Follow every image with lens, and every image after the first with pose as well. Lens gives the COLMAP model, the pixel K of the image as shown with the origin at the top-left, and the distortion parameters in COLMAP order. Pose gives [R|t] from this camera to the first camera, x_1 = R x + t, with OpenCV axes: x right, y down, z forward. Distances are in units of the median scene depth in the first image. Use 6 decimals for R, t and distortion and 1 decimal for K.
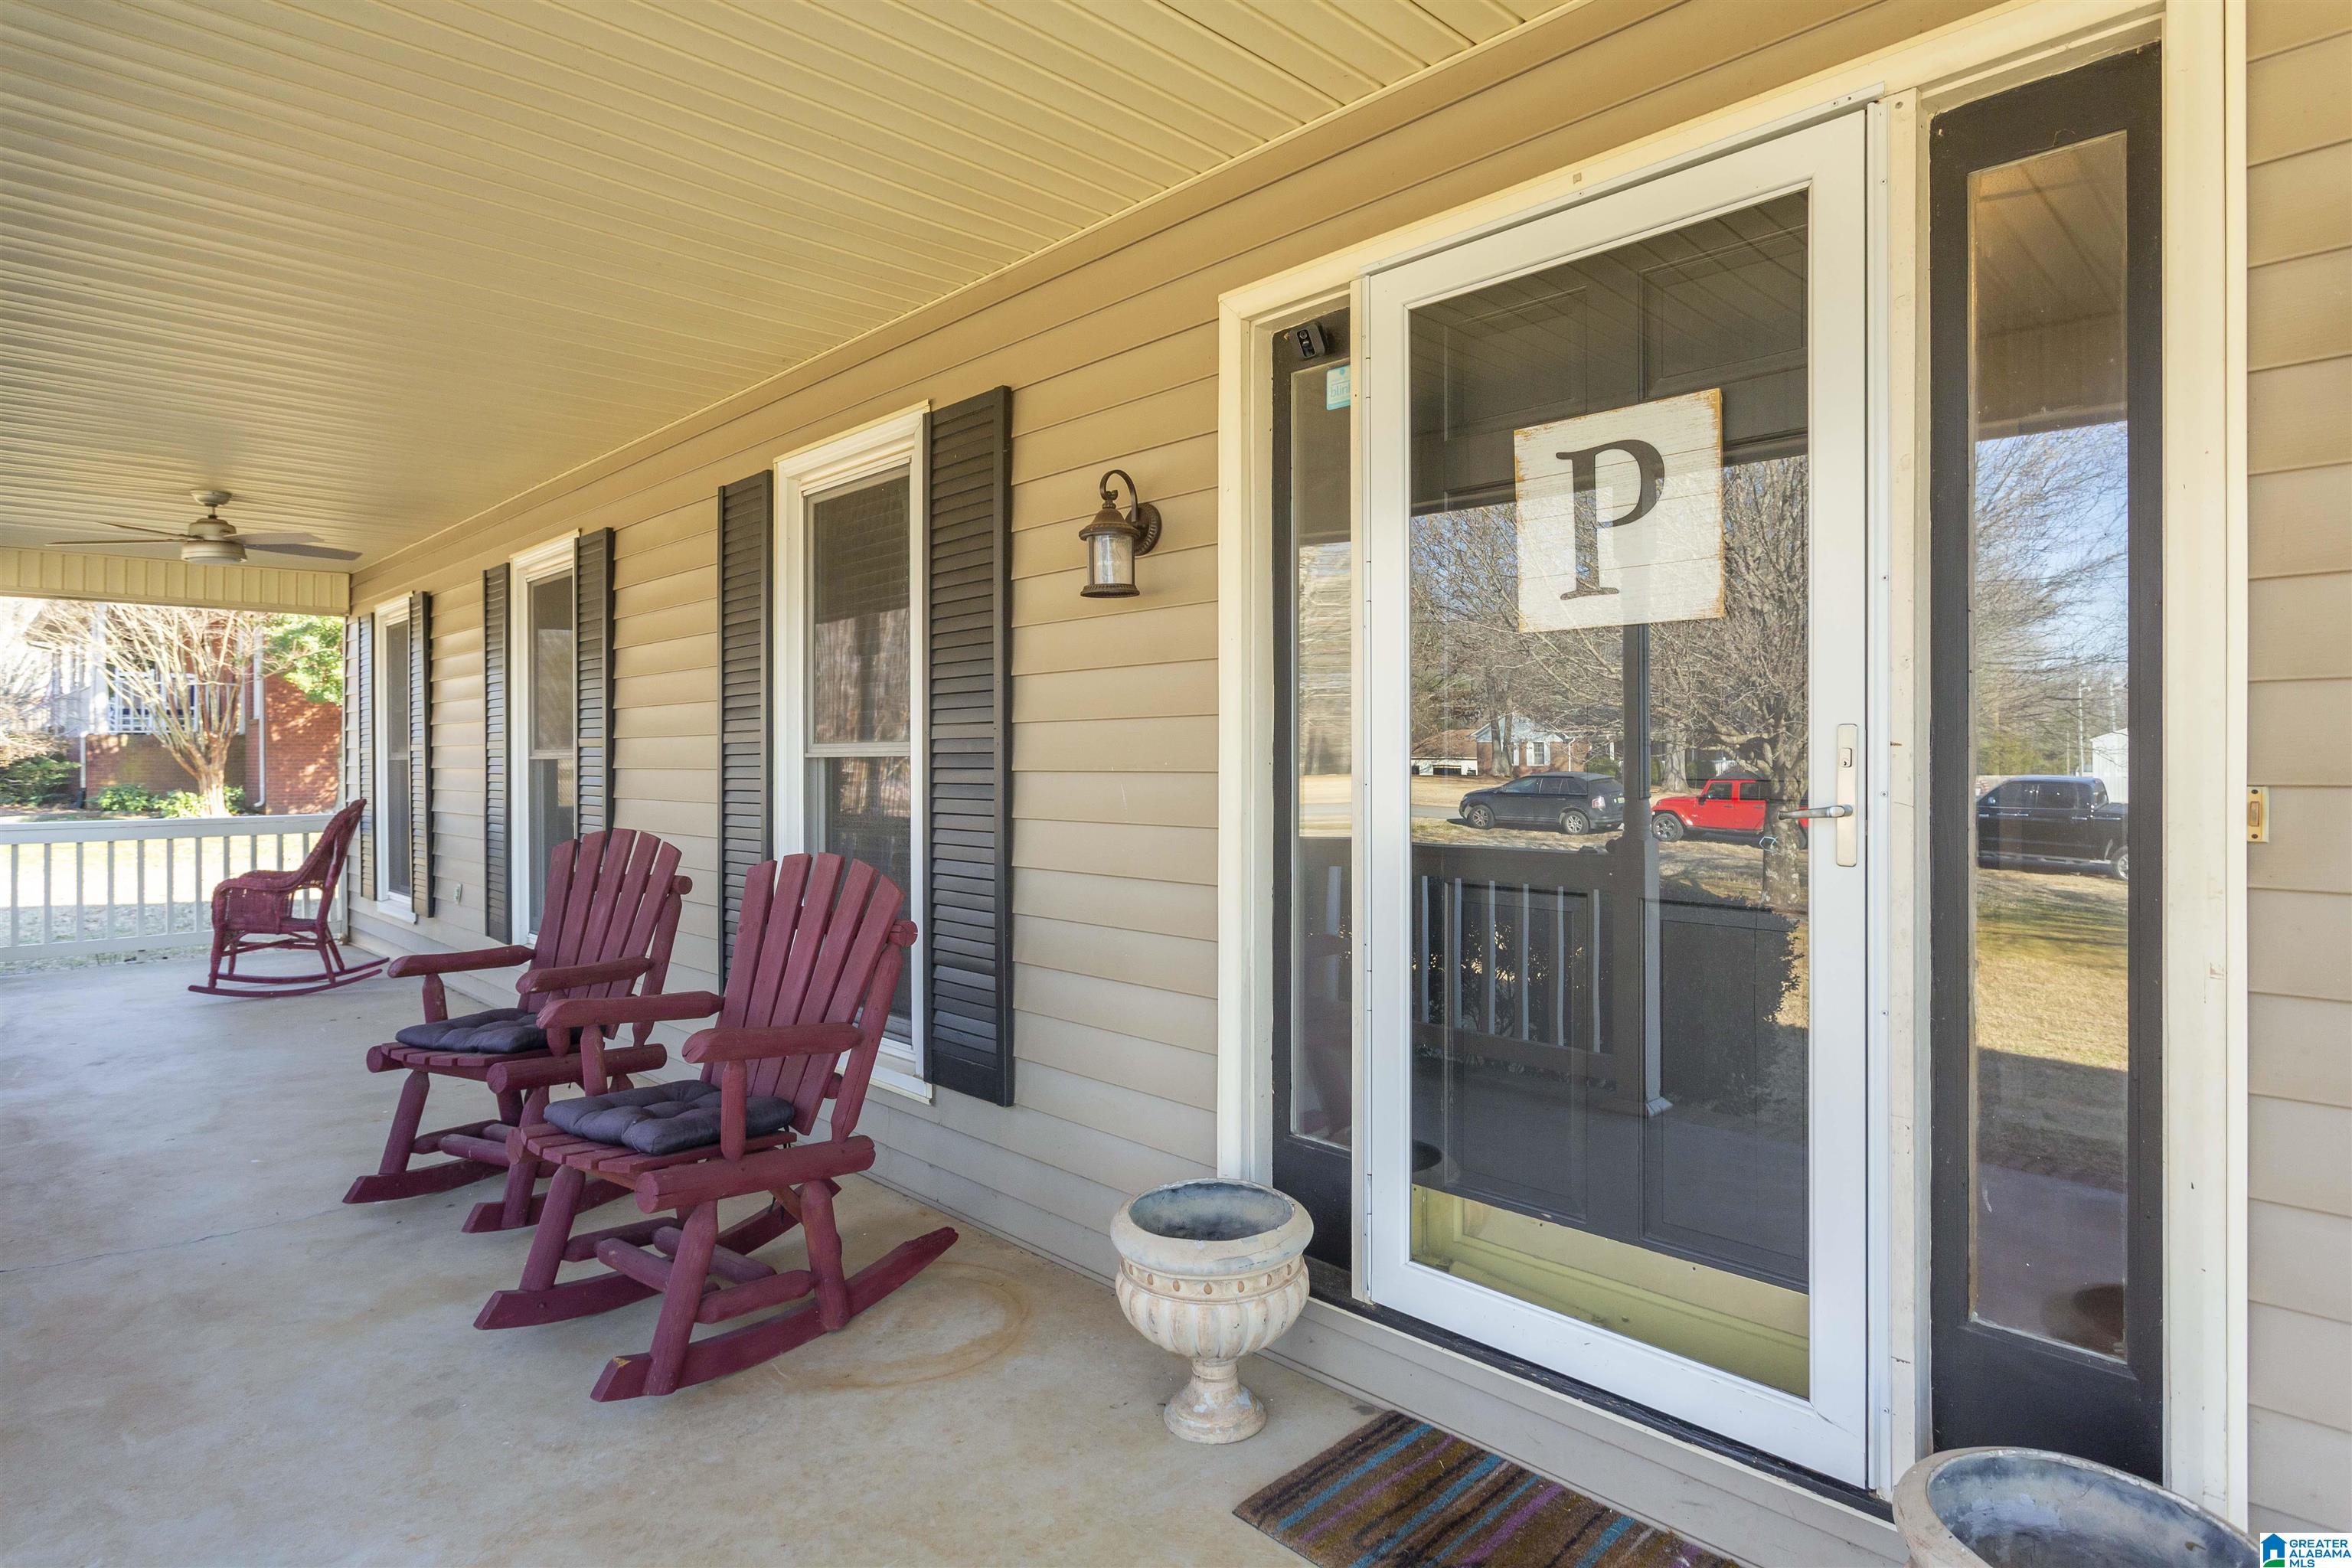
lens RADIAL K [[1295.0, 0, 1176.8], [0, 1295.0, 762.0], [0, 0, 1]] dist [0.008593, 0.001411]
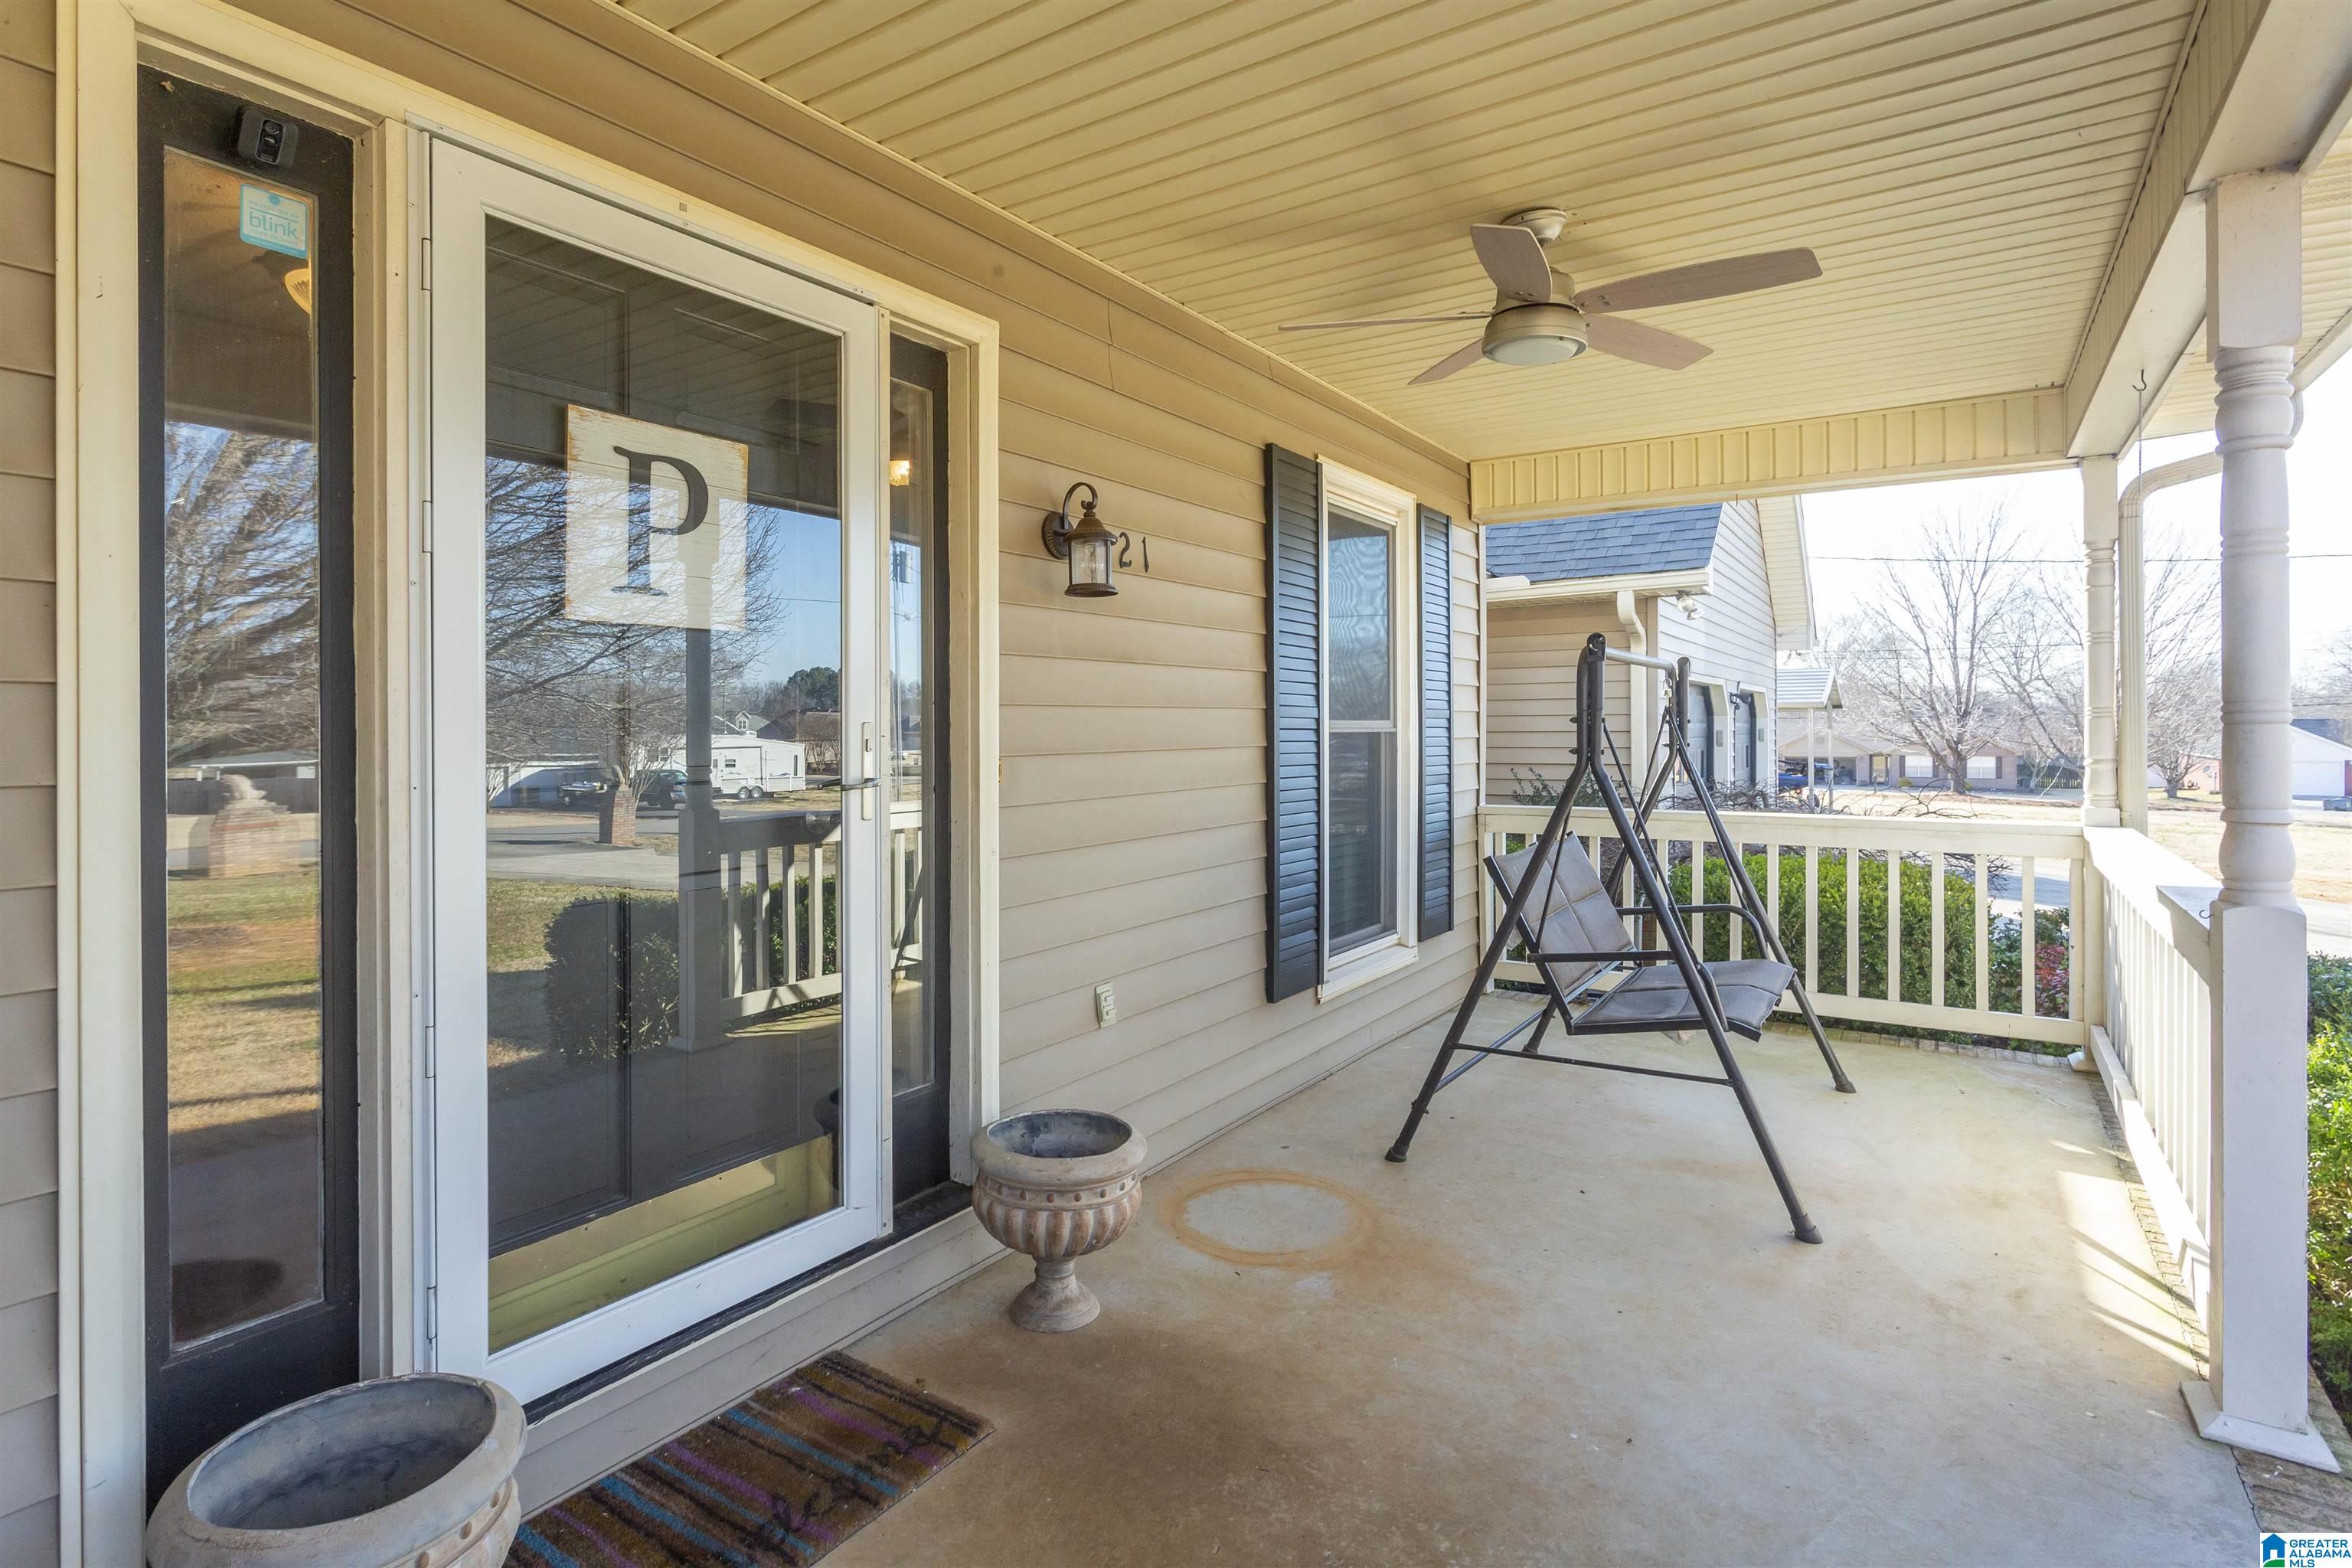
lens RADIAL K [[1201.7, 0, 1157.6], [0, 1201.7, 737.4], [0, 0, 1]] dist [-0.004851, -0.000647]
pose [[-0.216550, -0.005883, 0.976254, -0.736596], [0.009742, 0.999919, 0.008187, -0.016142], [-0.976223, 0.011283, -0.216475, 0.825091]]
